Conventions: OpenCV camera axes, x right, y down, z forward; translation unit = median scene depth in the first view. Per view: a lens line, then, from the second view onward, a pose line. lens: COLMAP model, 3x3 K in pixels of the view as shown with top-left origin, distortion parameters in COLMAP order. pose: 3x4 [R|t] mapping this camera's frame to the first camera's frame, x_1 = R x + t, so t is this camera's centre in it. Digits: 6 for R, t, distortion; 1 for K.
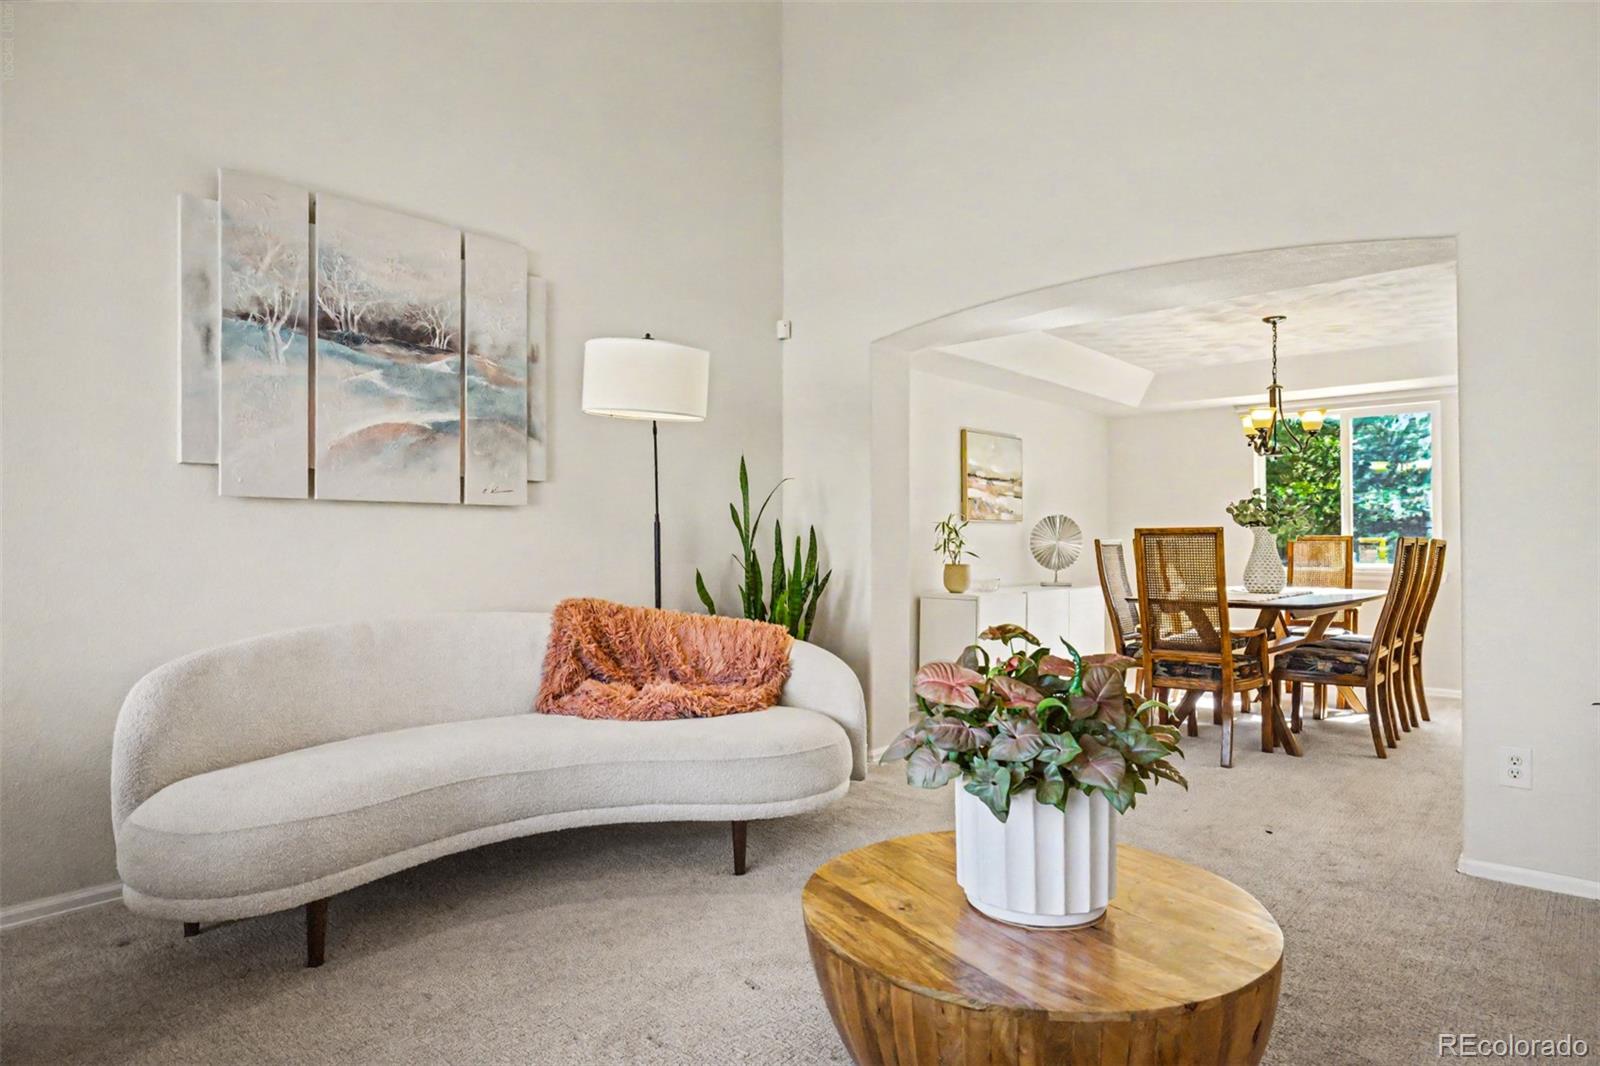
lens RADIAL K [[949.3, 0, 800.0], [0, 949.3, 533.0], [0, 0, 1]] dist [0.000385, 0.000296]
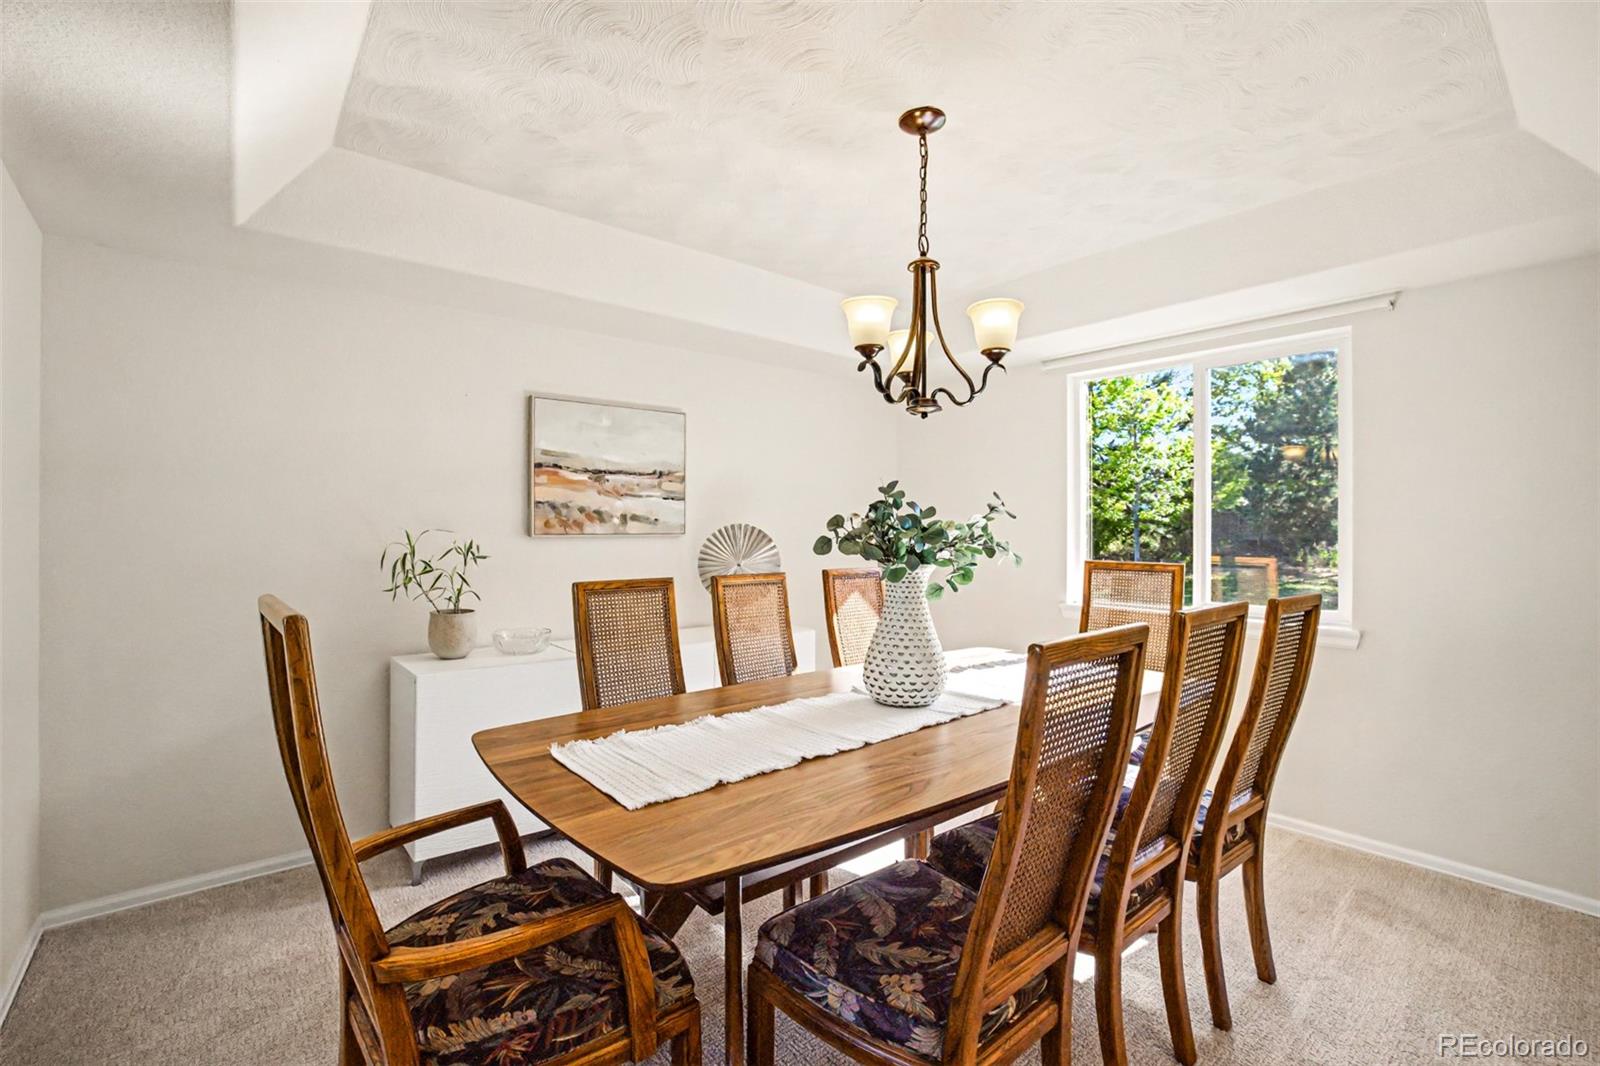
lens RADIAL K [[690.9, 0, 800.0], [0, 690.9, 533.0], [0, 0, 1]] dist [-0.025138, -0.000104]
pose [[0.987038, 0.004922, -0.160409, 0.417620], [-0.001945, 0.999823, 0.018710, -0.023730], [0.160473, -0.018155, 0.986873, 0.550226]]
